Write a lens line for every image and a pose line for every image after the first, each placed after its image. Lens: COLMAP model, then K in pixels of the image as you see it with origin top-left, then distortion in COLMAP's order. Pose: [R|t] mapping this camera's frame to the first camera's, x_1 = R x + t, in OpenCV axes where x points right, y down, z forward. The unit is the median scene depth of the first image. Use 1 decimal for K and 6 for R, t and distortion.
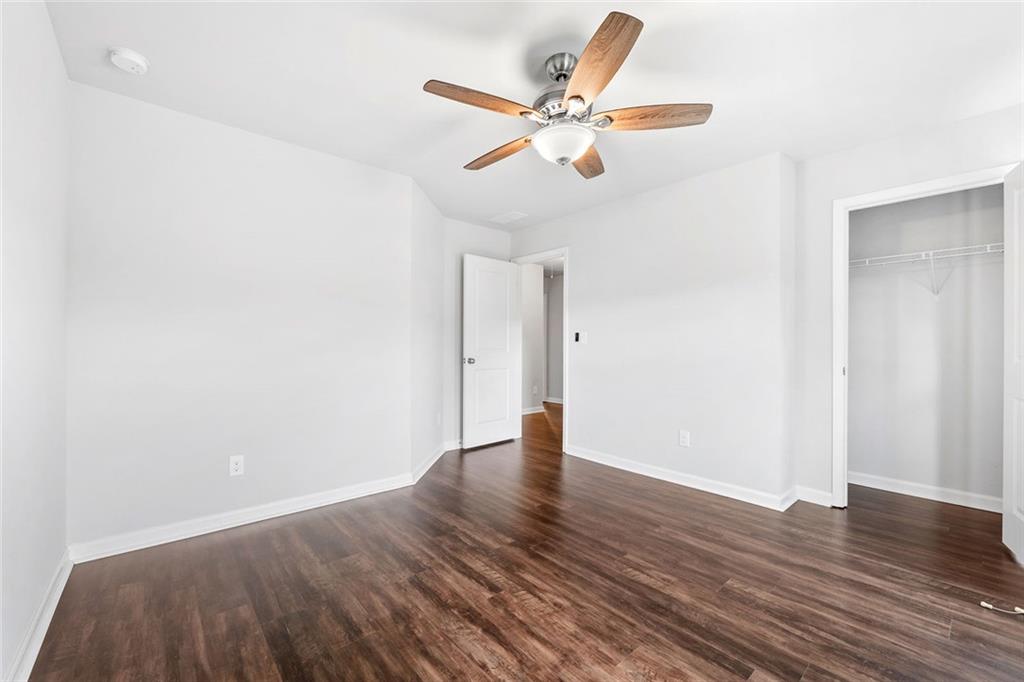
lens RADIAL K [[415.2, 0, 506.1], [0, 415.2, 340.3], [0, 0, 1]] dist [-0.002546, -0.000150]
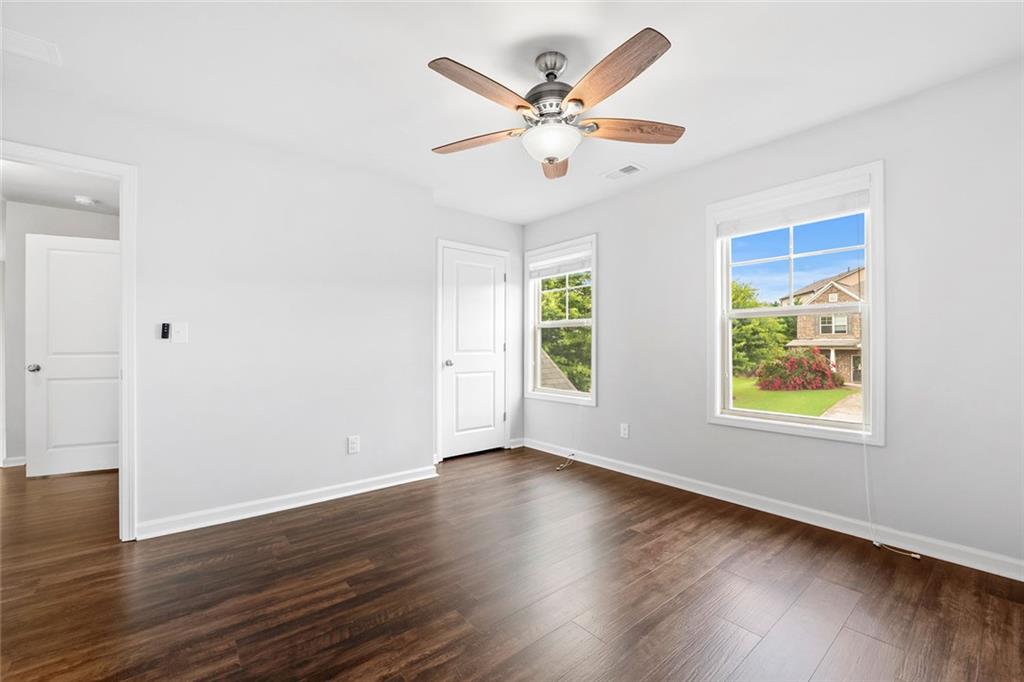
lens RADIAL K [[416.1, 0, 510.4], [0, 416.1, 348.0], [0, 0, 1]] dist [-0.006682, 0.000099]
pose [[0.053336, -0.003972, 0.998569, -0.515366], [0.000998, 0.999992, 0.003925, 0.019413], [-0.998576, 0.000787, 0.053340, 0.646374]]
